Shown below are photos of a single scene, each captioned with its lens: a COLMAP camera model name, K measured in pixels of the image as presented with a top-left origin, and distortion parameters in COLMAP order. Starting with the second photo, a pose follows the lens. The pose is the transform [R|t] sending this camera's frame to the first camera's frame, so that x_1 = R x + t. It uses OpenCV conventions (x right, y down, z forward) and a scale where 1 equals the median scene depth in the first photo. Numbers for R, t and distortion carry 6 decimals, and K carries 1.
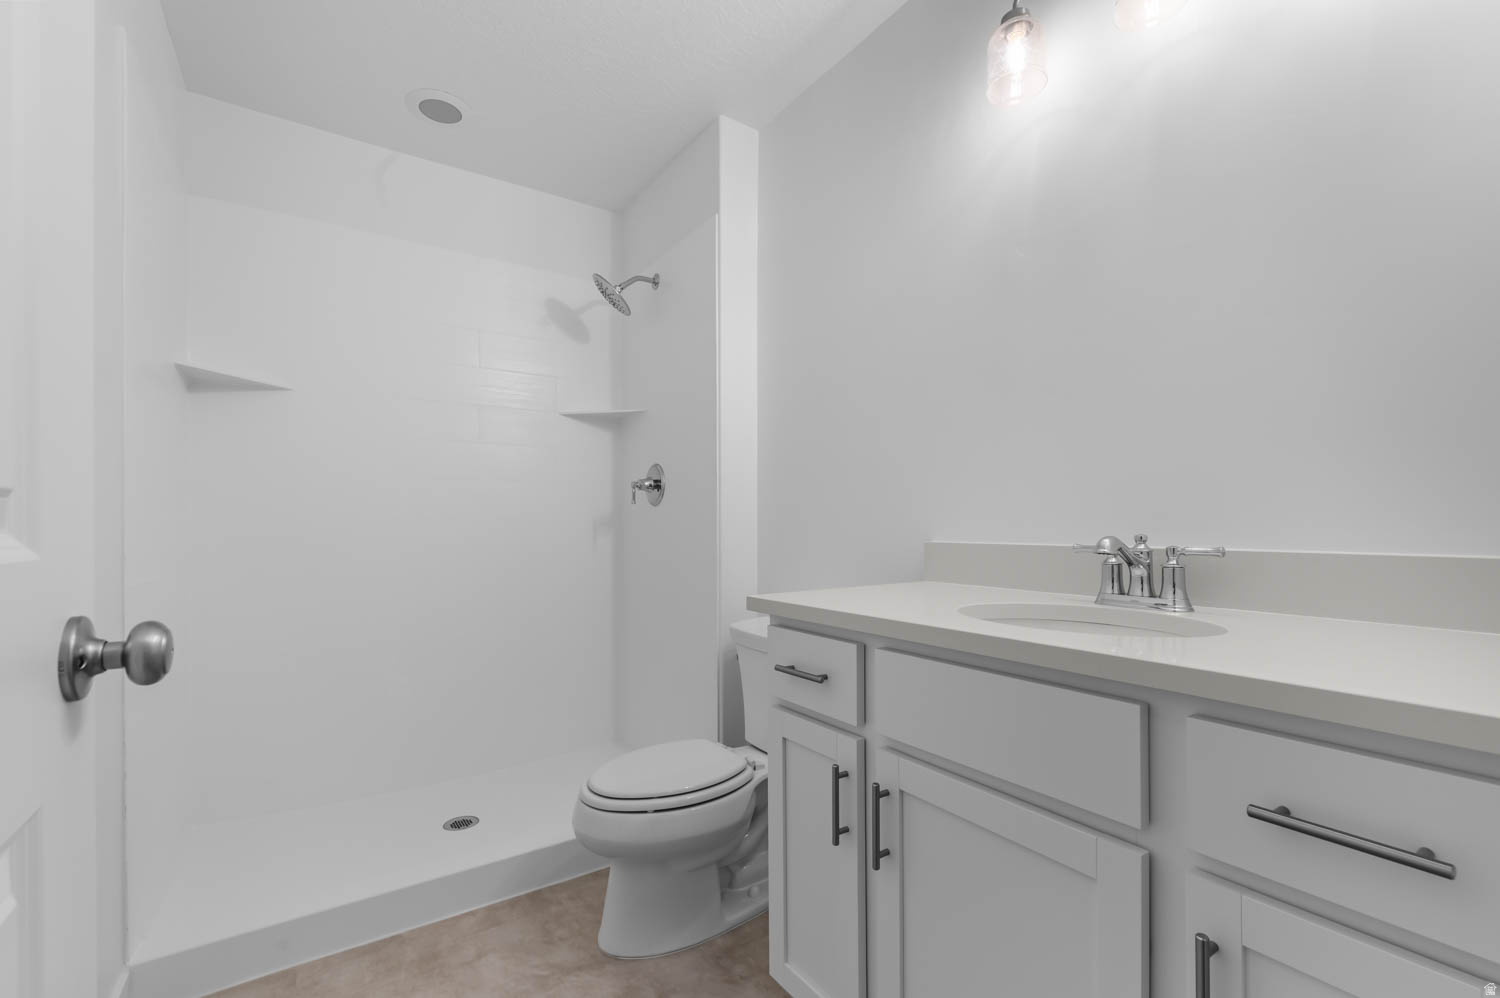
lens RADIAL K [[653.8, 0, 753.0], [0, 653.8, 521.9], [0, 0, 1]] dist [0.004052, -0.000299]
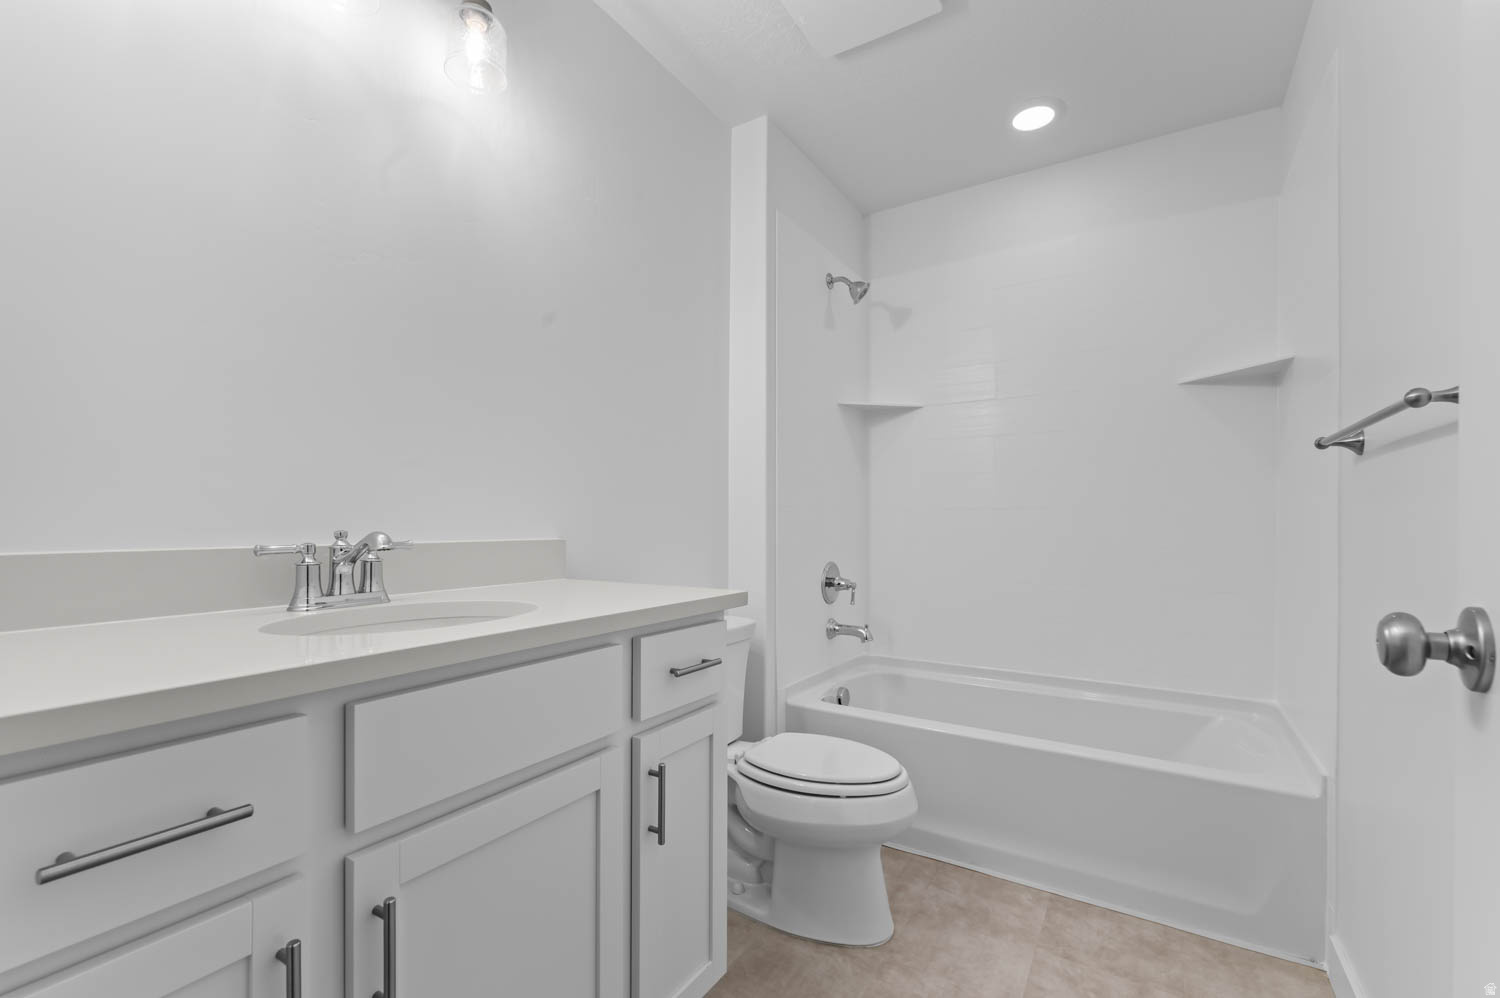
lens RADIAL K [[653.8, 0, 753.0], [0, 653.8, 521.9], [0, 0, 1]] dist [0.004052, -0.000299]
pose [[-0.410203, 0.003659, 0.911987, -0.514976], [0.001672, 0.999993, -0.003259, 0.011999], [-0.911993, 0.000188, -0.410206, 0.809047]]
